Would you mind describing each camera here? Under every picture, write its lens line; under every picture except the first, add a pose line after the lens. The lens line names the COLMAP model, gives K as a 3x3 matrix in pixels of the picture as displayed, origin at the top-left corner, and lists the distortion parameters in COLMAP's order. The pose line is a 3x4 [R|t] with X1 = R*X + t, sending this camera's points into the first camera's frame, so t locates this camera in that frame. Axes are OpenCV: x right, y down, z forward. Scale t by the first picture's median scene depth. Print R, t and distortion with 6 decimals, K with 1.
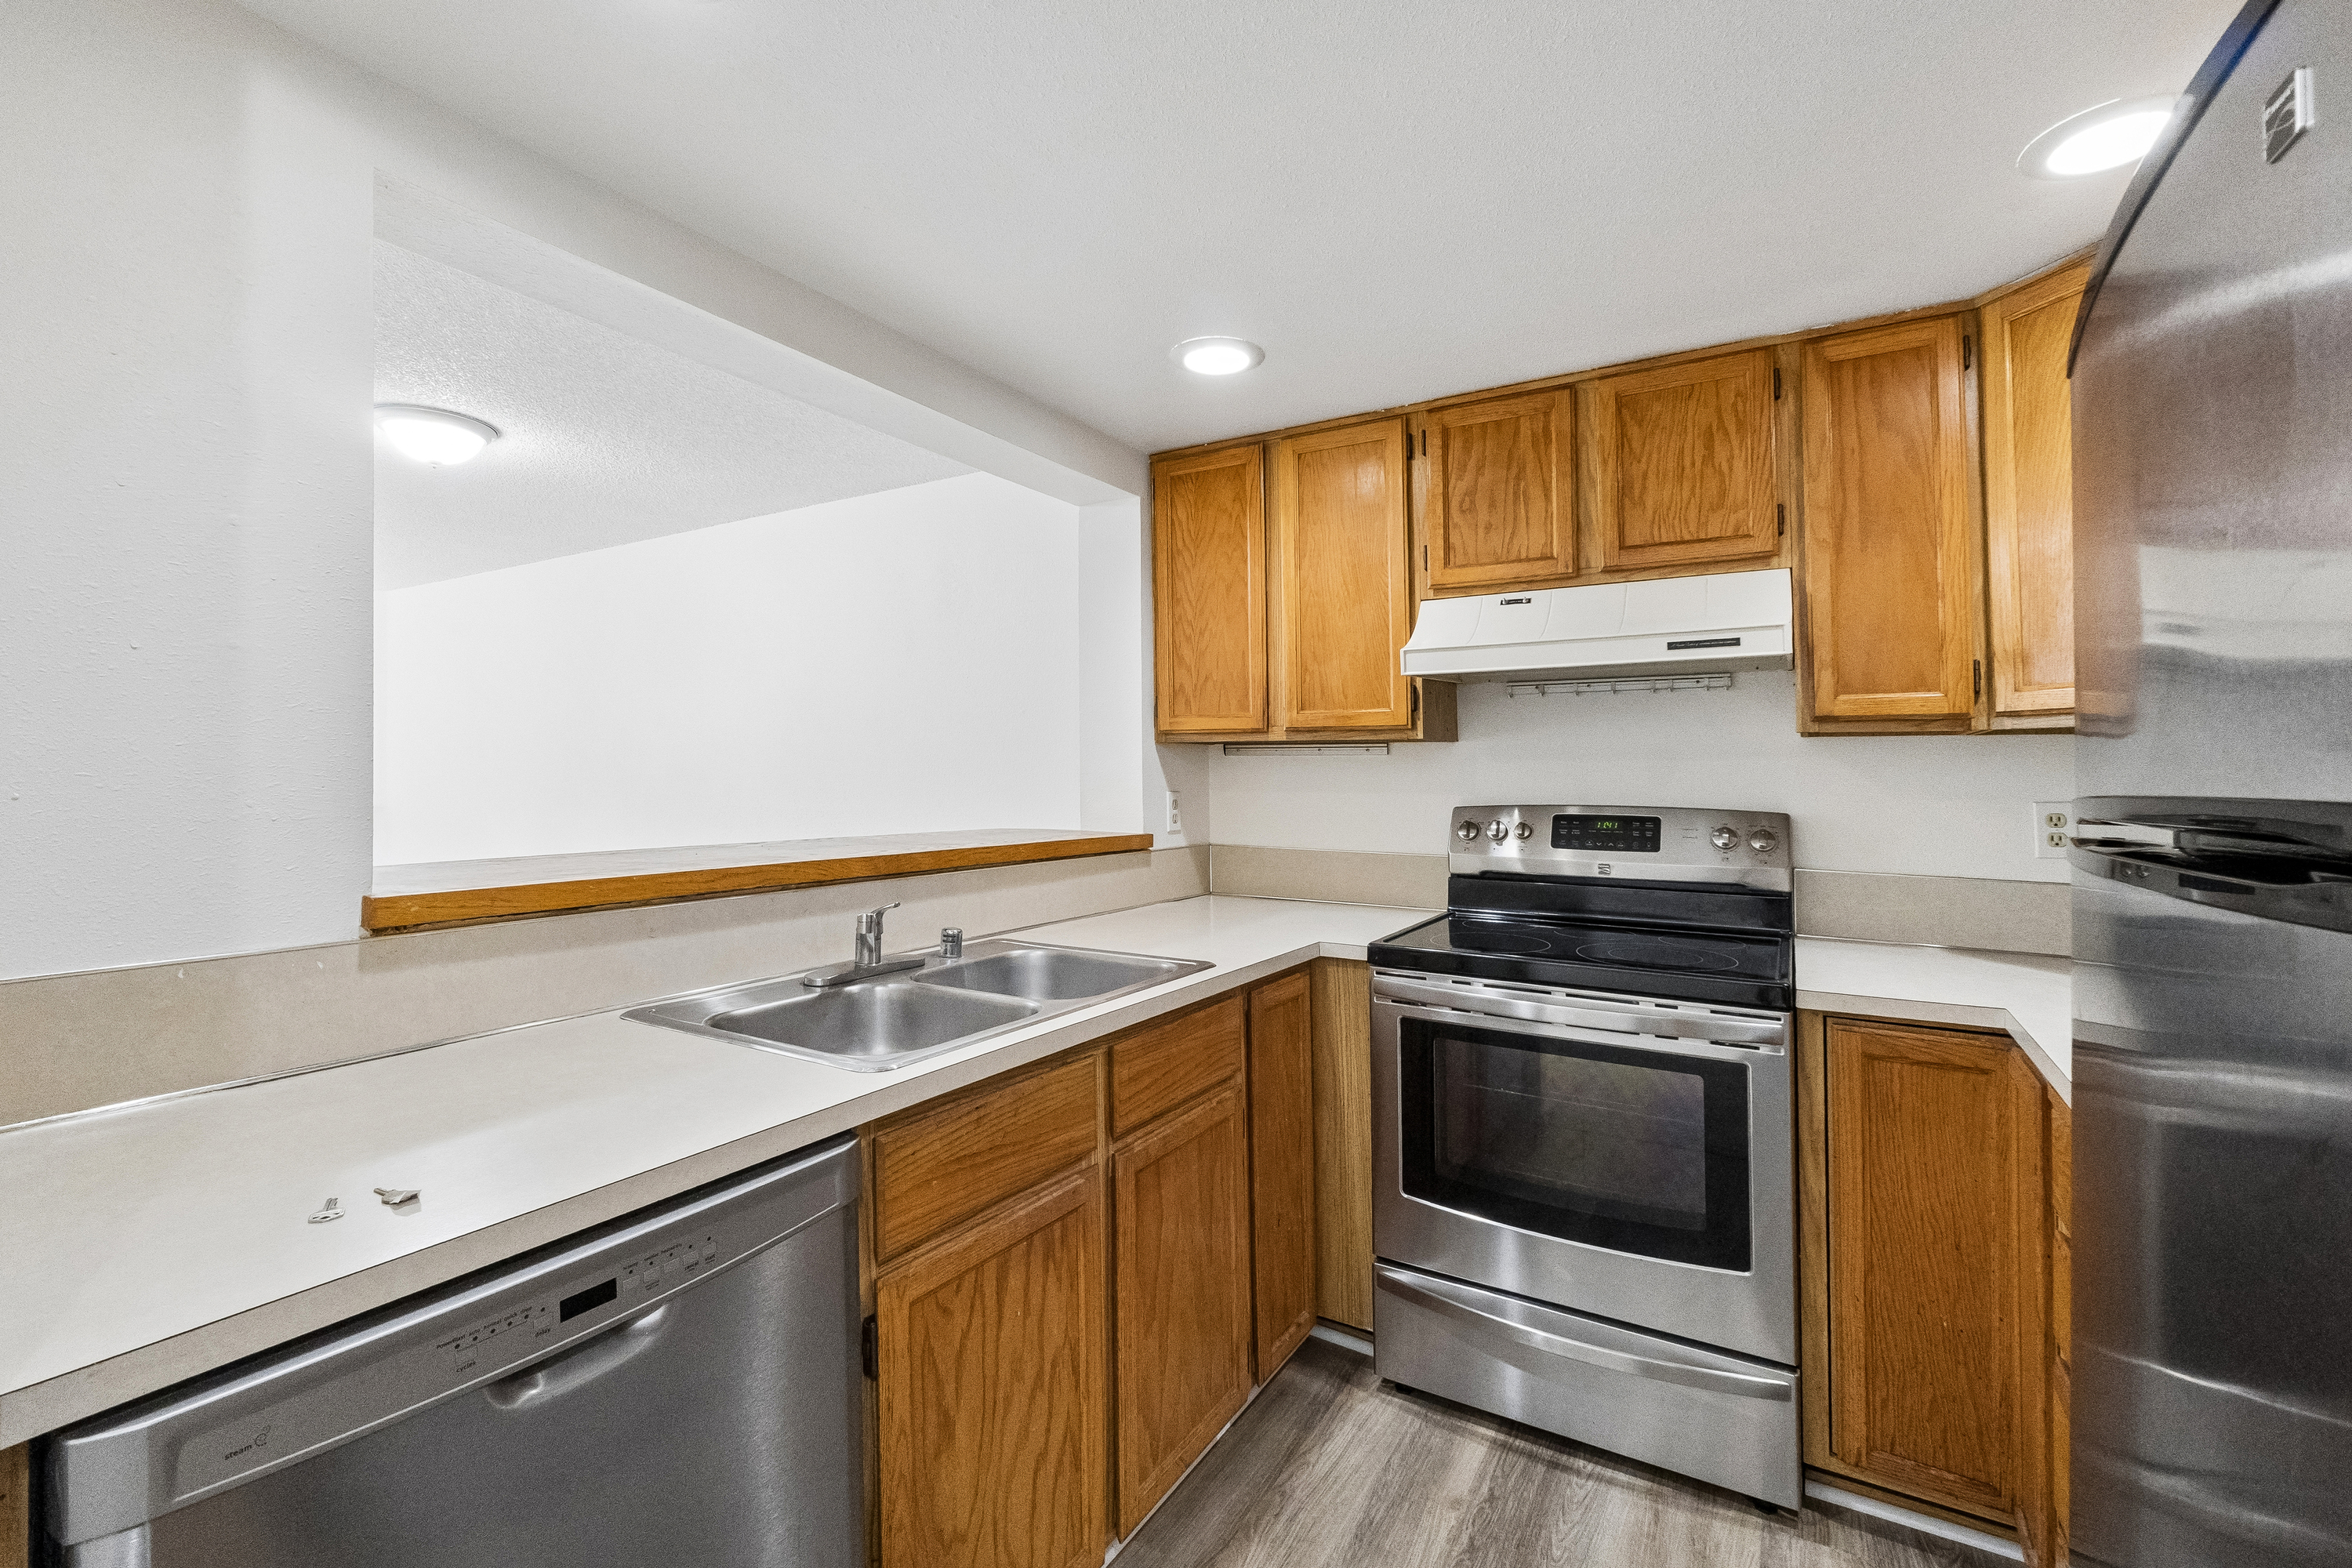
lens RADIAL K [[998.1, 0, 1175.9], [0, 998.1, 760.0], [0, 0, 1]] dist [-0.011777, -0.000273]
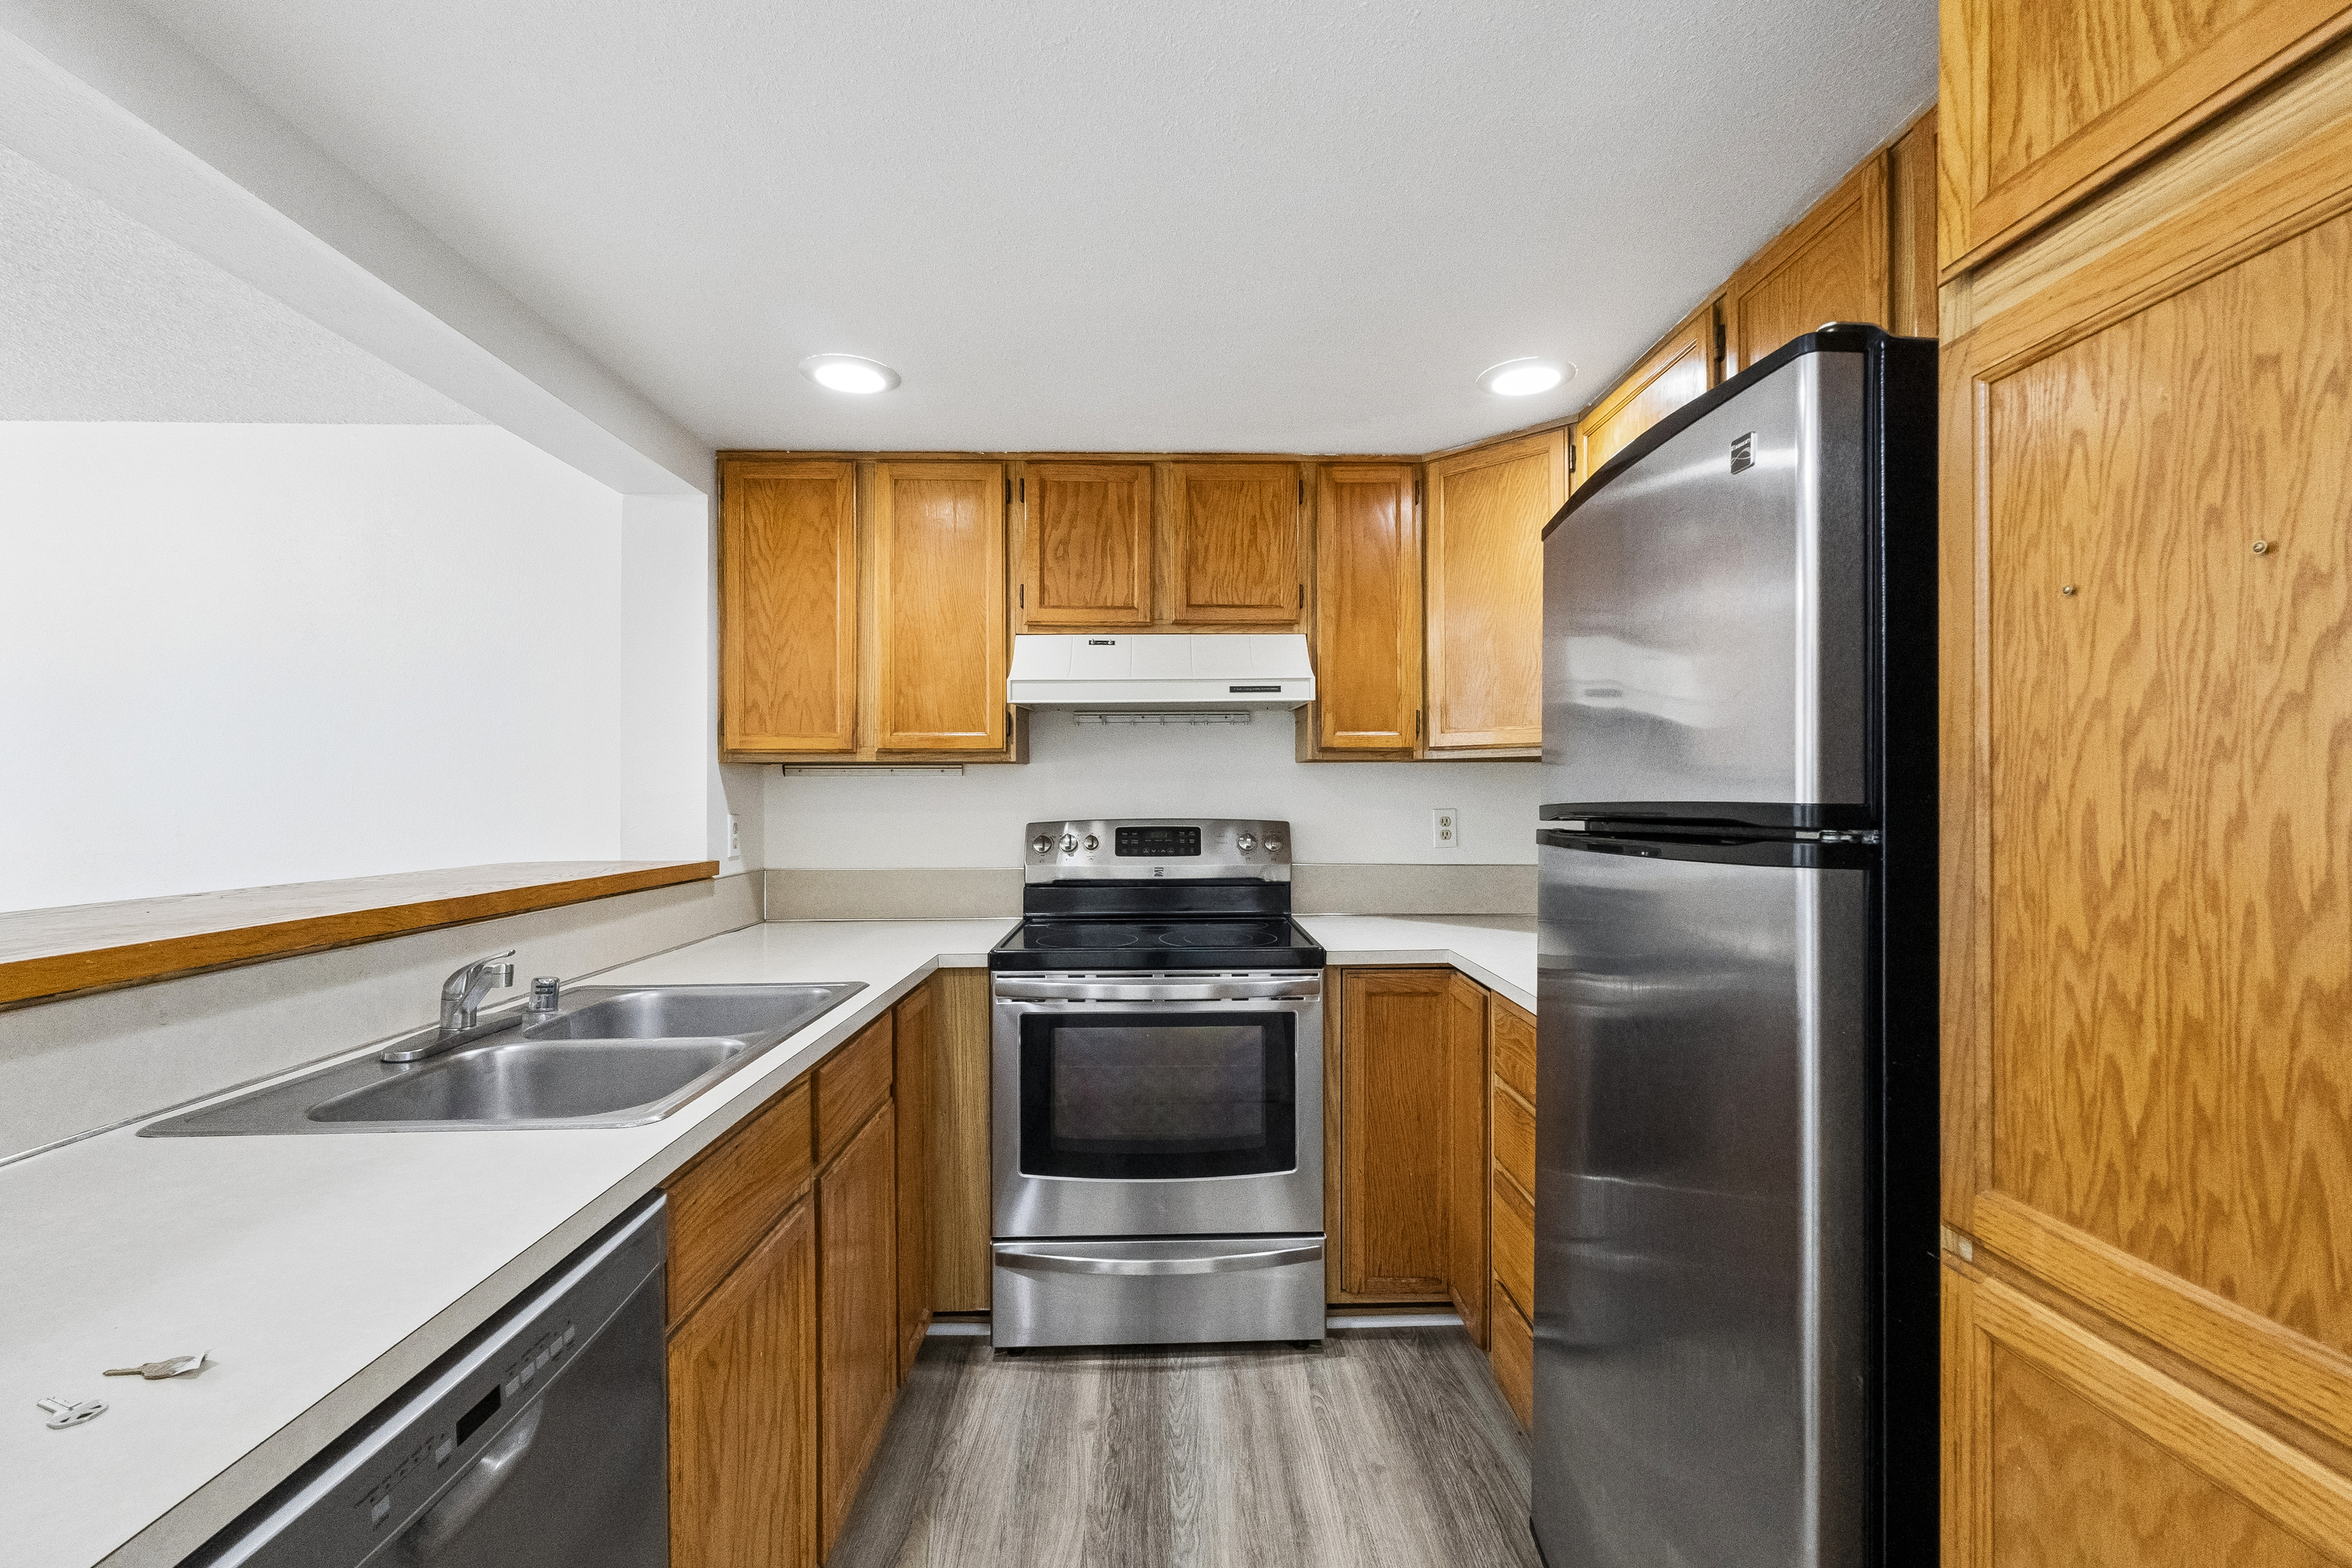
lens RADIAL K [[1006.5, 0, 1174.5], [0, 1006.5, 798.3], [0, 0, 1]] dist [-0.001666, -0.000247]
pose [[0.837530, -0.011327, 0.546274, -0.236274], [0.001086, 0.999818, 0.019066, -0.001810], [-0.546391, -0.015376, 0.837389, -0.021134]]
